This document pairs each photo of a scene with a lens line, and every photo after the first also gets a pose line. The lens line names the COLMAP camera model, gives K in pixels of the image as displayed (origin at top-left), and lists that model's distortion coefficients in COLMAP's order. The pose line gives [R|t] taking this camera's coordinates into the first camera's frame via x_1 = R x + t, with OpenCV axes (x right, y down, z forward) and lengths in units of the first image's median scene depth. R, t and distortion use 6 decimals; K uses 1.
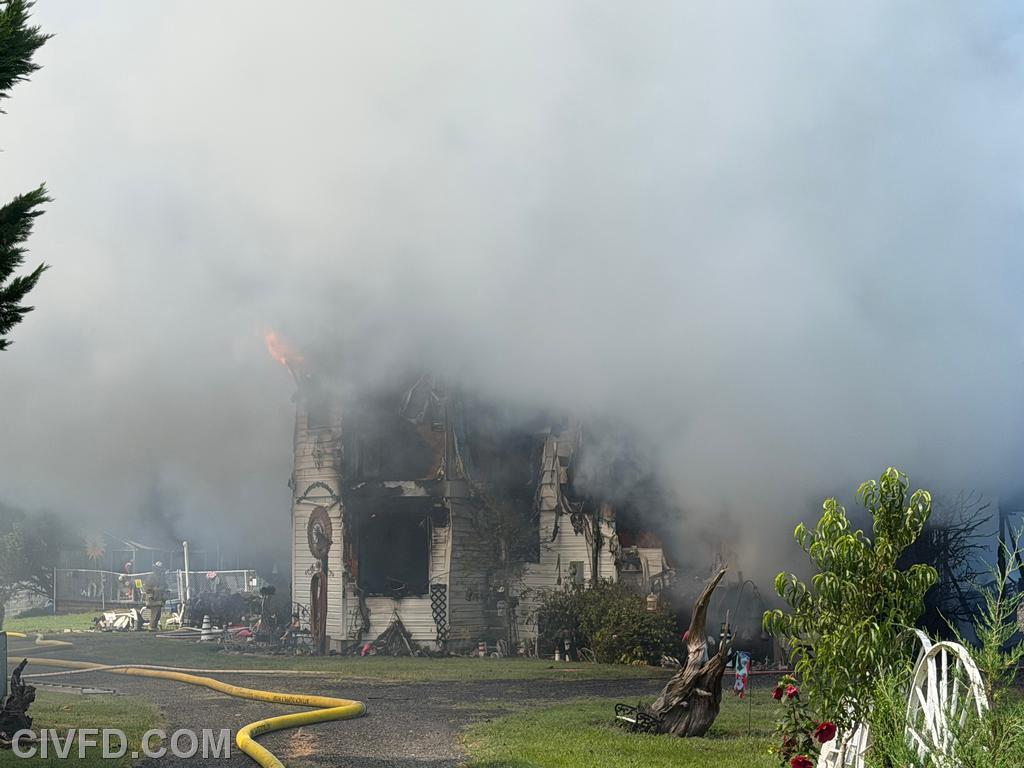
lens RADIAL K [[2064.7, 0, 512.0], [0, 2064.7, 384.0], [0, 0, 1]] dist [-0.029275, -0.095107]
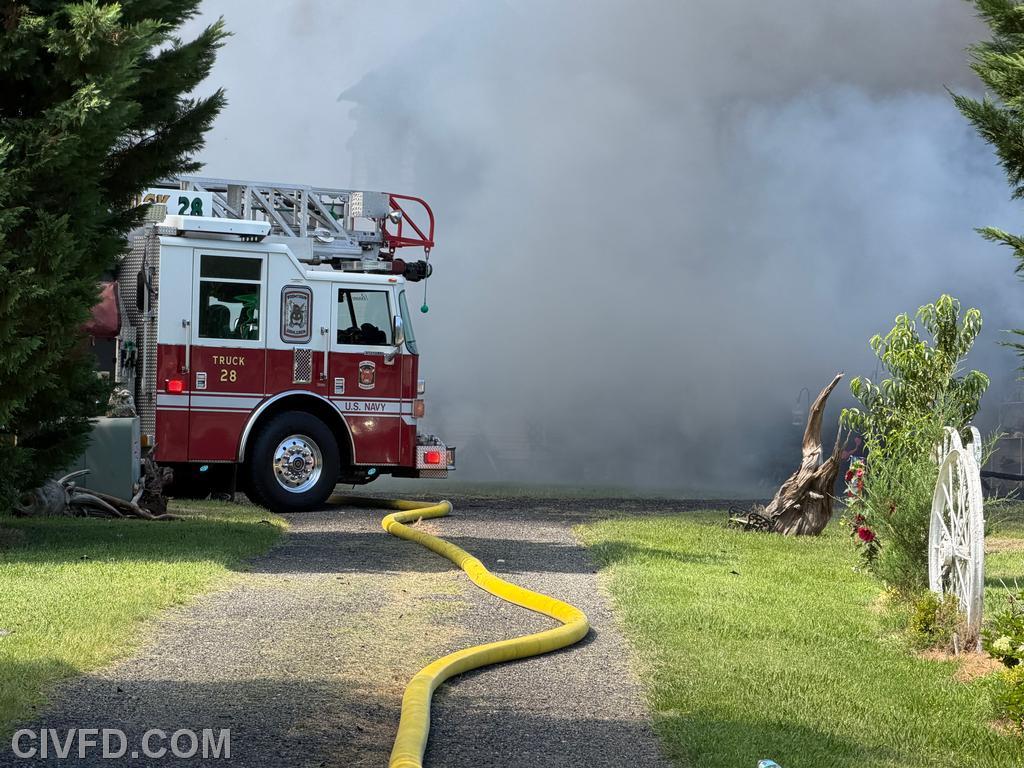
lens RADIAL K [[3636.5, 0, 512.0], [0, 3636.5, 384.0], [0, 0, 1]] dist [0.035533, 0.409083]
pose [[0.999332, 0.021819, -0.029319, -0.005649], [-0.019011, 0.995500, 0.092839, -0.068706], [0.031213, -0.092219, 0.995249, -0.783917]]
